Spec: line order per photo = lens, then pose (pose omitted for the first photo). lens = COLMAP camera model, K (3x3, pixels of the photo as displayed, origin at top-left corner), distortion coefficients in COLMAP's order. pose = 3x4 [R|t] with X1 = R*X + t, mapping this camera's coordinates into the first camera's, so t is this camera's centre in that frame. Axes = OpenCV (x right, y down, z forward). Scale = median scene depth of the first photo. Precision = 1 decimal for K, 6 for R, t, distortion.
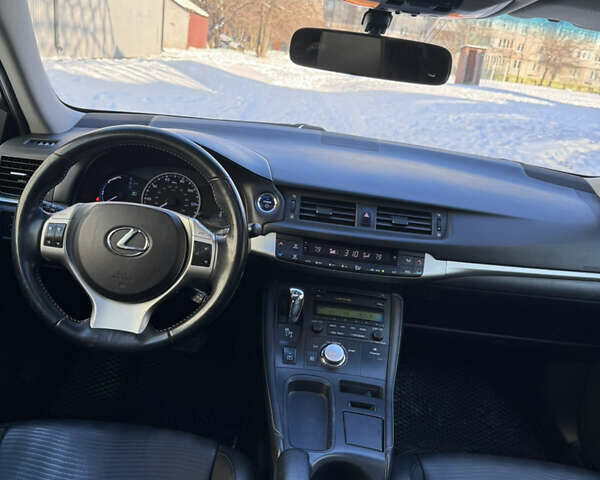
lens RADIAL K [[559.9, 0, 300.0], [0, 559.9, 240.0], [0, 0, 1]] dist [0.152059, -0.290957]
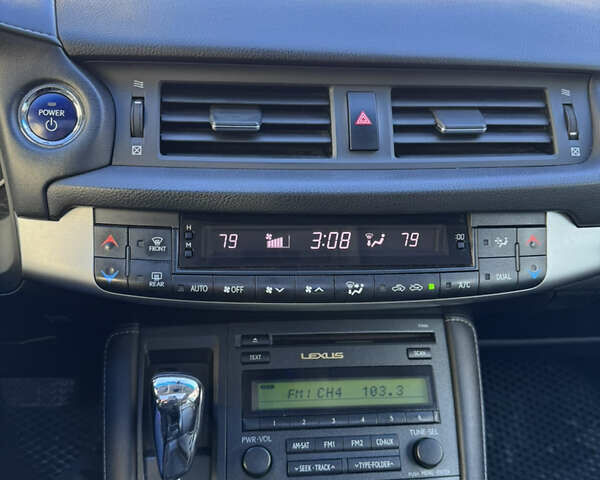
lens RADIAL K [[559.9, 0, 300.0], [0, 559.9, 240.0], [0, 0, 1]] dist [0.152059, -0.290957]
pose [[0.992127, -0.122539, 0.025855, 0.064040], [0.115930, 0.976715, 0.180522, -0.039048], [-0.047374, -0.176103, 0.983231, 0.663125]]
